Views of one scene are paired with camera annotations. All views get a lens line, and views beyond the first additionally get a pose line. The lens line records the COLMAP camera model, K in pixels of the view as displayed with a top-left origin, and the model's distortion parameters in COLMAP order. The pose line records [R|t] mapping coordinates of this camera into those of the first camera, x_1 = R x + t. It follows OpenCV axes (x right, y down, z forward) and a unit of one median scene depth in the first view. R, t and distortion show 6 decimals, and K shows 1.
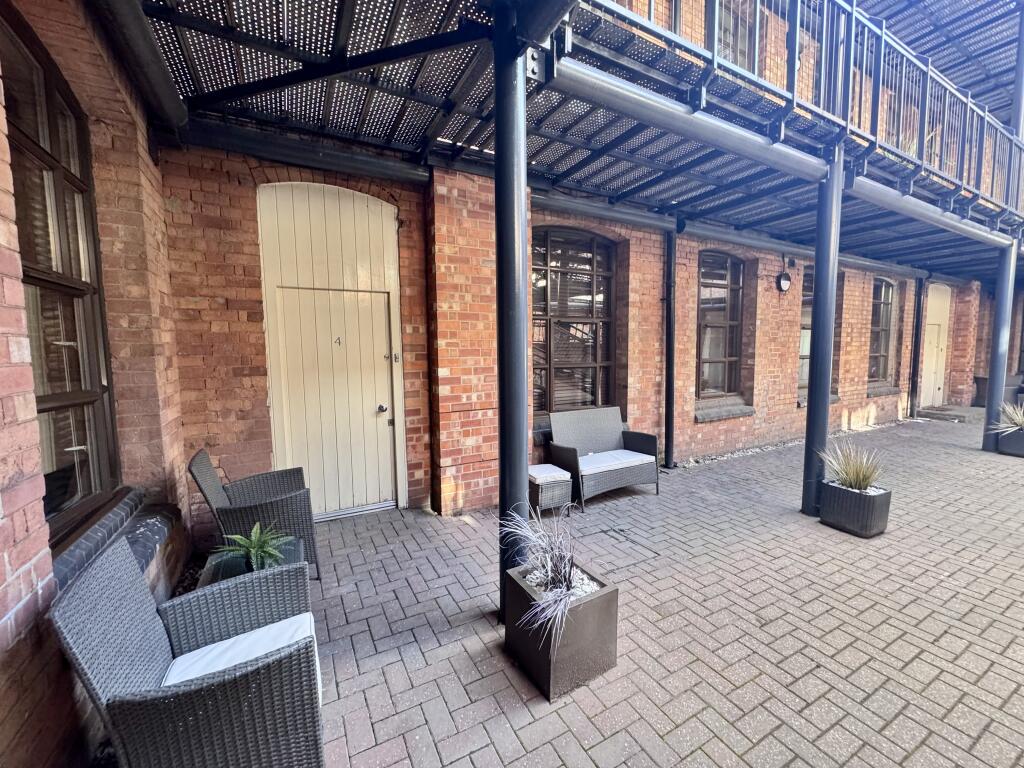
lens RADIAL K [[407.8, 0, 512.0], [0, 407.8, 384.0], [0, 0, 1]] dist [0.000802, -0.000367]
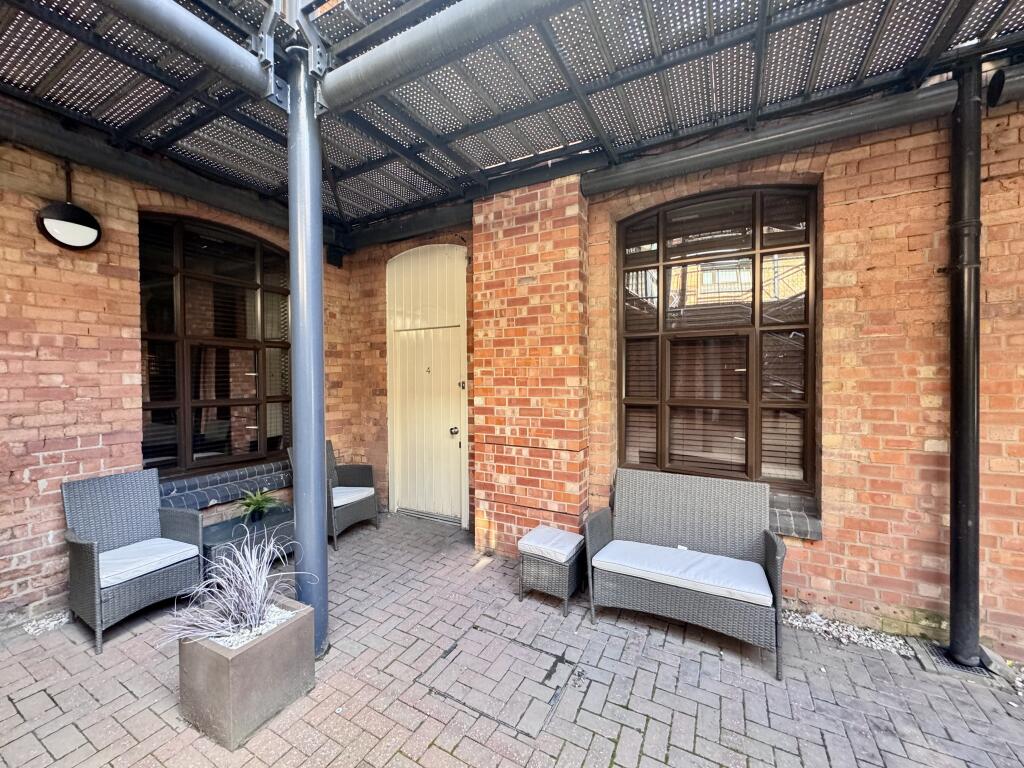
lens RADIAL K [[407.8, 0, 512.0], [0, 407.8, 384.0], [0, 0, 1]] dist [0.000802, -0.000367]
pose [[0.546149, 0.023308, -0.837364, 0.679690], [-0.072105, 0.997211, -0.019272, -0.055654], [0.834579, 0.070903, 0.546306, 0.516691]]
